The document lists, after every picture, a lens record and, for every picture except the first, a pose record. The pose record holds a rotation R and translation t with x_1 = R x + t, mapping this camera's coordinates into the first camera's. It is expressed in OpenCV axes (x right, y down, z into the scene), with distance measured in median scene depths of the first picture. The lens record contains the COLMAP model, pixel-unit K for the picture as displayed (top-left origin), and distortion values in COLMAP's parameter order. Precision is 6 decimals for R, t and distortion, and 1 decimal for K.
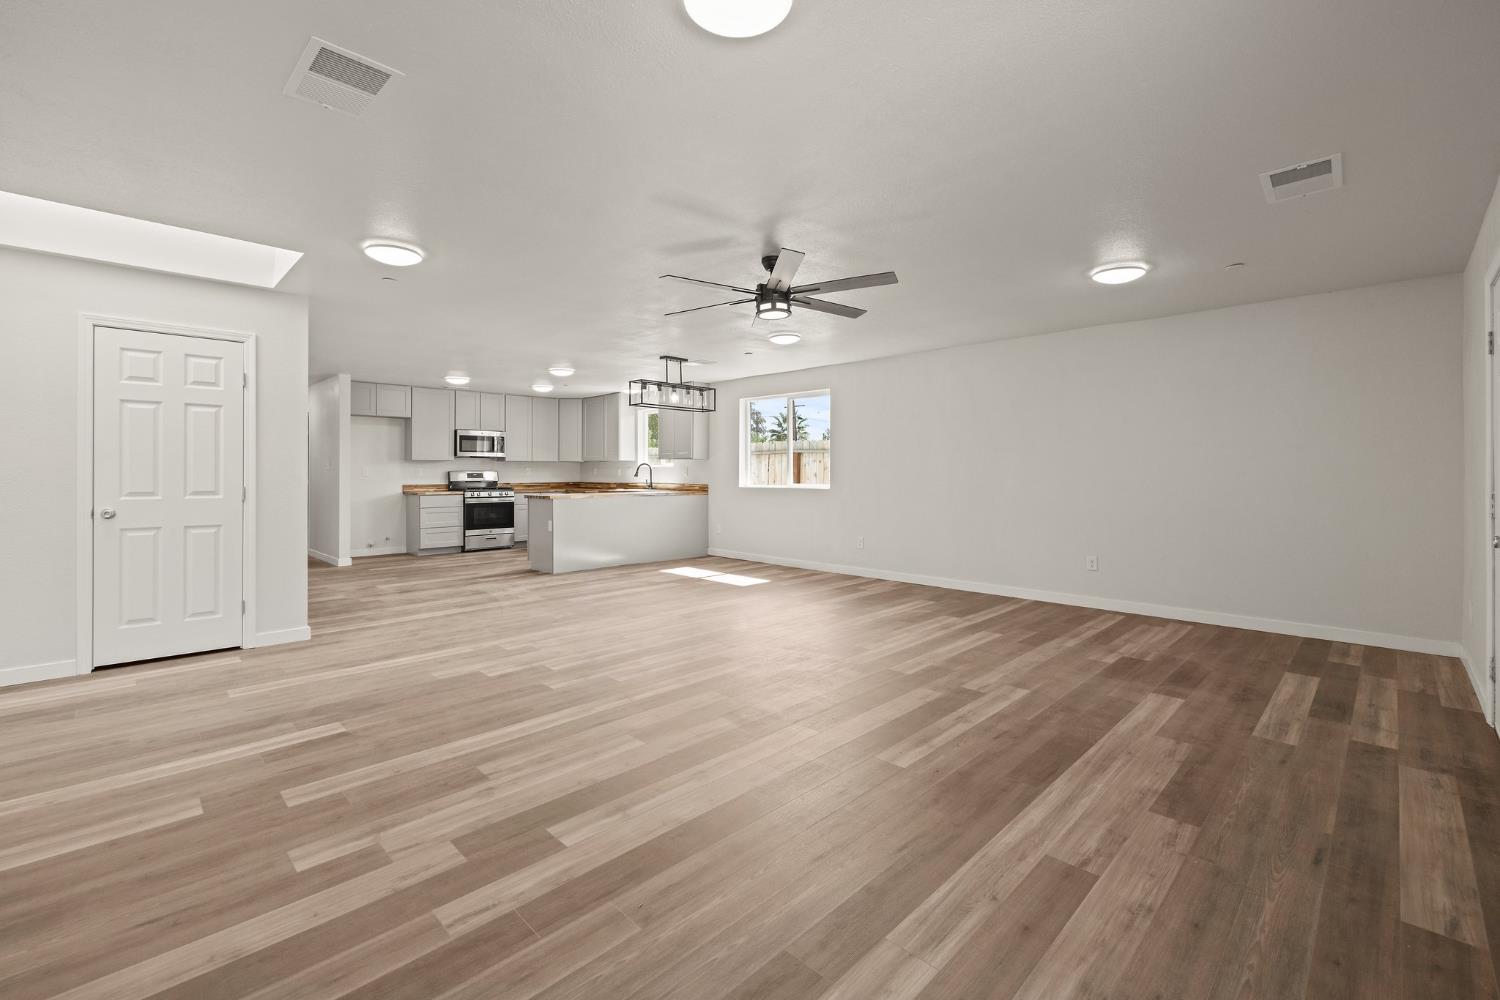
lens RADIAL K [[642.2, 0, 746.4], [0, 642.2, 489.6], [0, 0, 1]] dist [-0.000884, -0.000105]
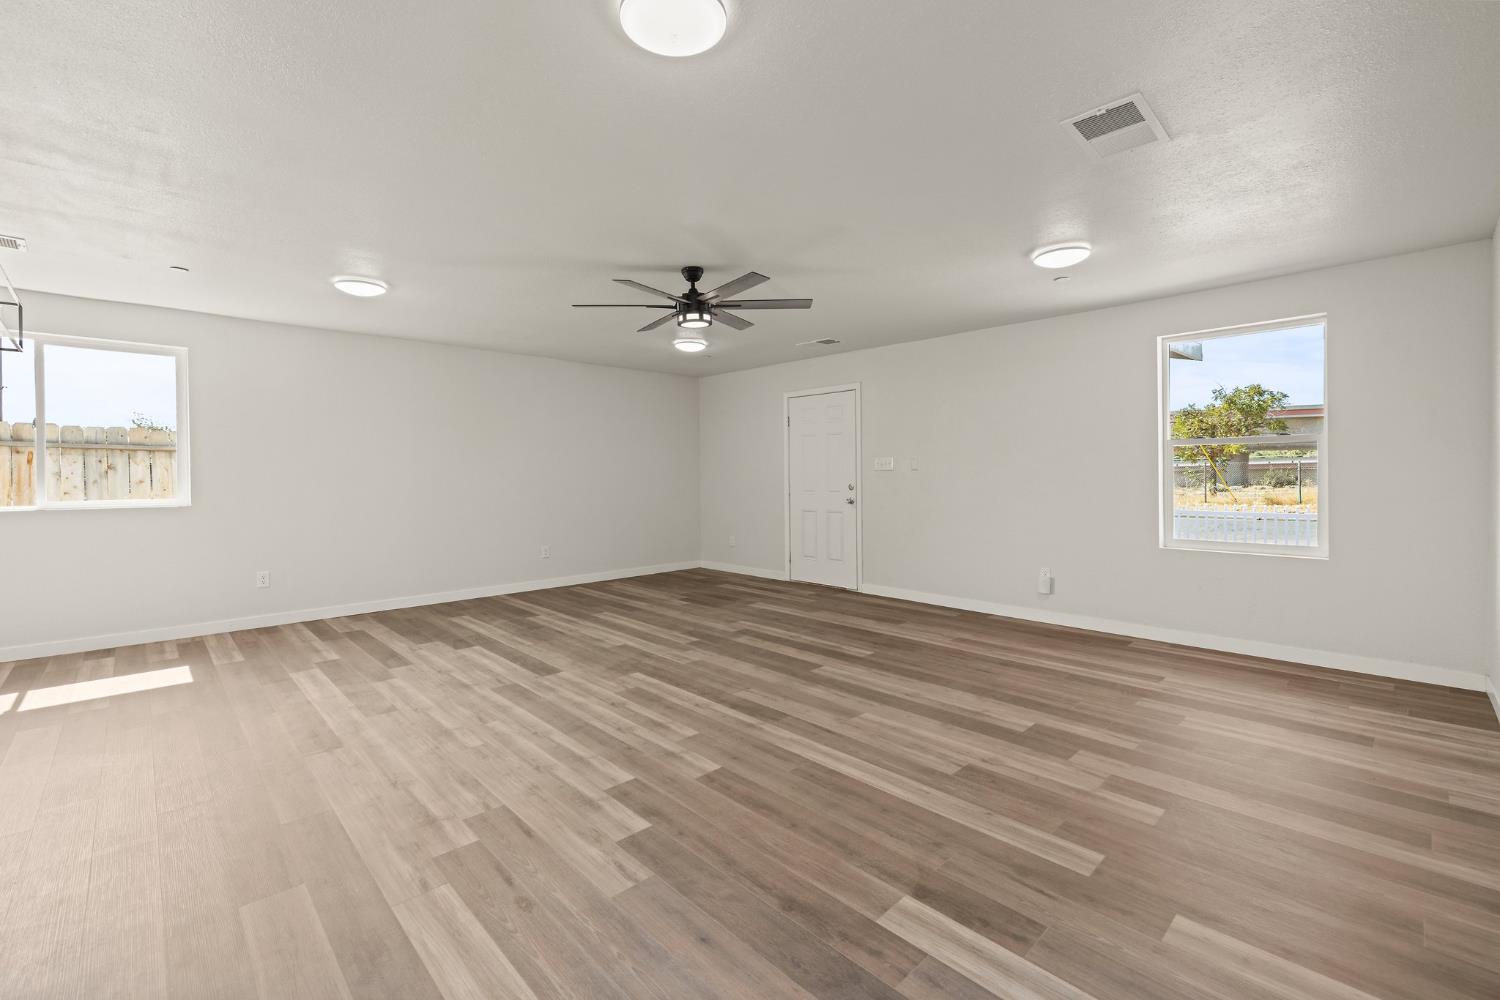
lens RADIAL K [[642.2, 0, 747.0], [0, 642.2, 488.9], [0, 0, 1]] dist [-0.000884, -0.000105]
pose [[0.014621, -0.018315, 0.999725, -1.354069], [0.033376, 0.999284, 0.017819, -0.025869], [-0.999336, 0.033107, 0.015221, 1.248447]]
